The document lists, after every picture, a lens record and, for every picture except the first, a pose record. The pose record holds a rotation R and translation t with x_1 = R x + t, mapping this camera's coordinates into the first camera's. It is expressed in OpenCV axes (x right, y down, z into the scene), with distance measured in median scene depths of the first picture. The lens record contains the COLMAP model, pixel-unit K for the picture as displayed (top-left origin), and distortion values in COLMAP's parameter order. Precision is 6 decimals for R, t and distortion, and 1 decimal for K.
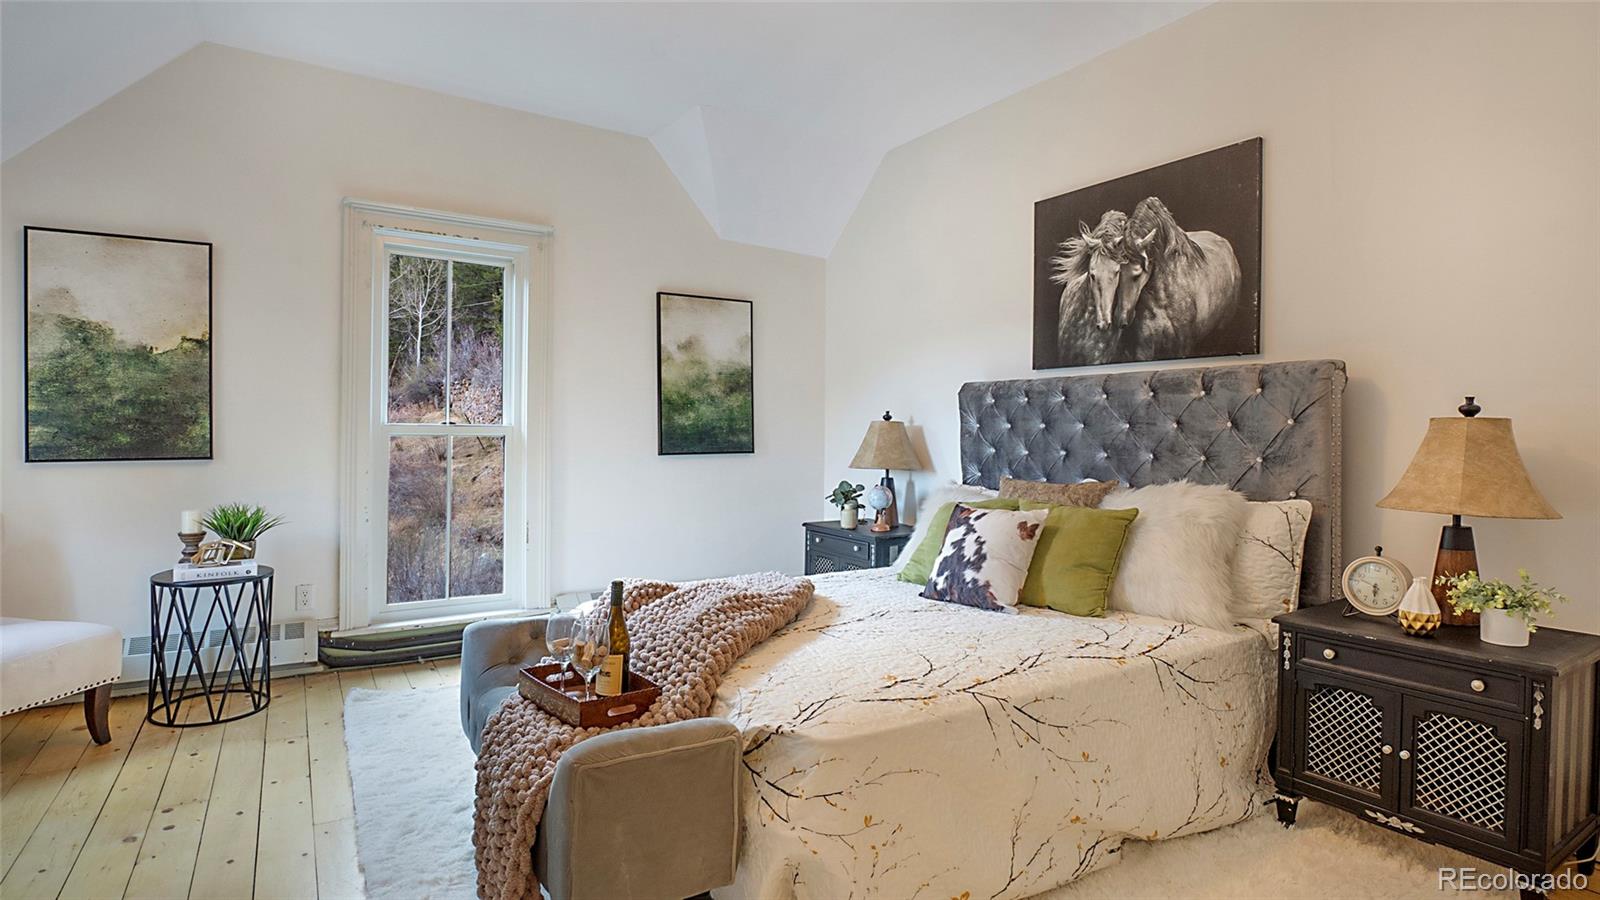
lens RADIAL K [[799.0, 0, 802.1], [0, 799.0, 445.2], [0, 0, 1]] dist [-0.018468, -0.006081]
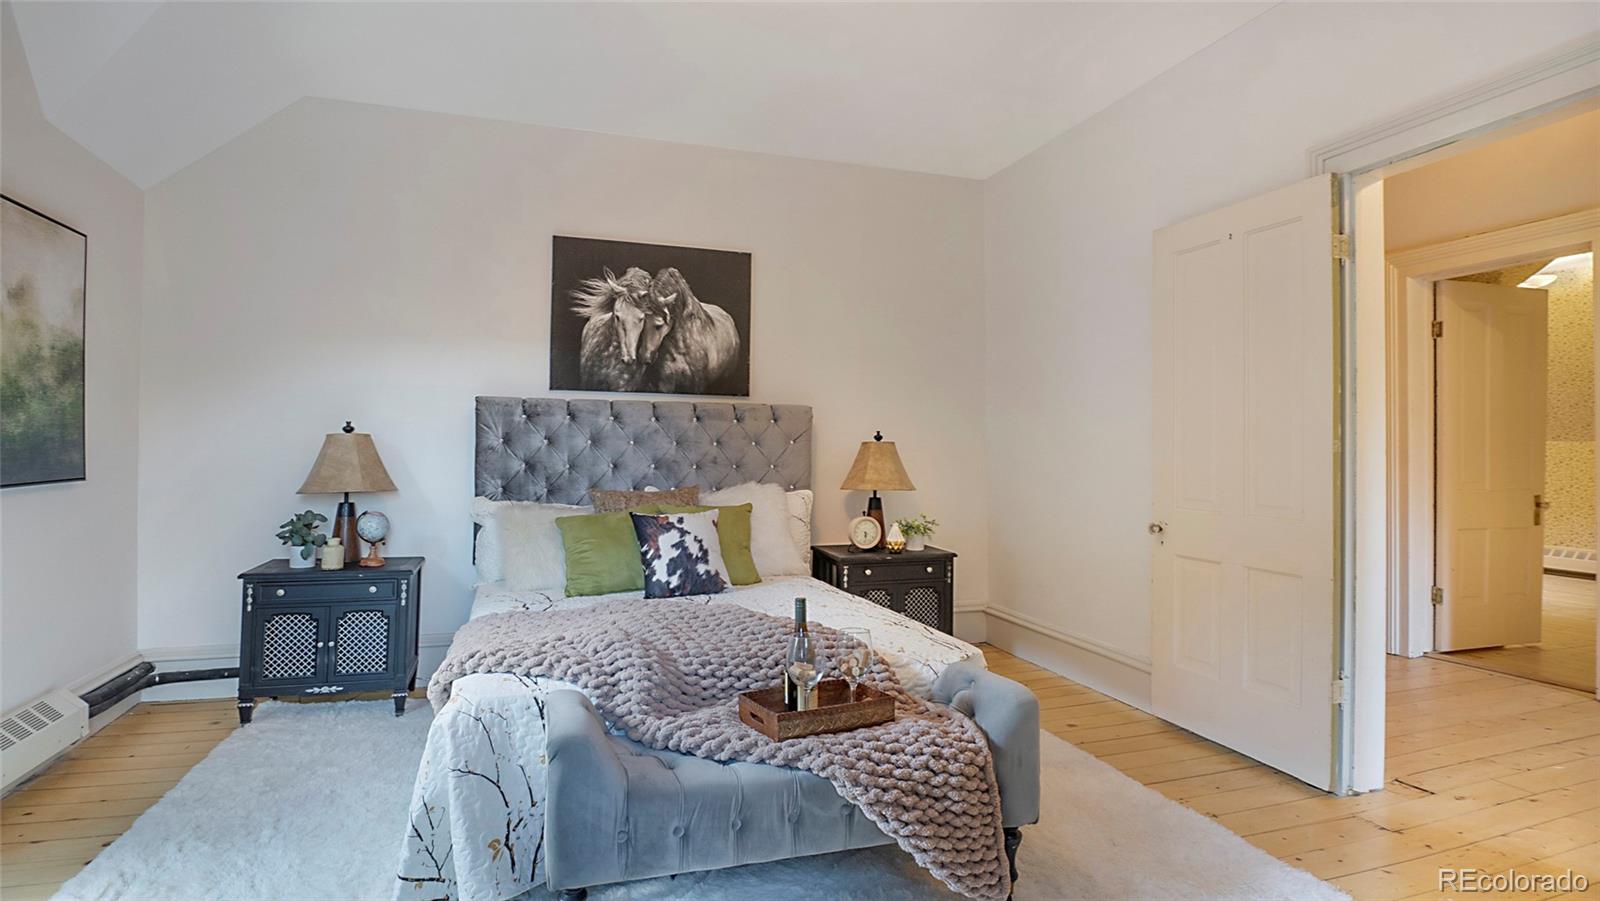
lens RADIAL K [[799.0, 0, 801.0], [0, 799.0, 446.9], [0, 0, 1]] dist [-0.018468, -0.006081]
pose [[0.250117, -0.000331, 0.968215, -0.747604], [0.010822, 0.999938, -0.002453, -0.012513], [-0.968155, 0.011091, 0.250106, 0.452833]]
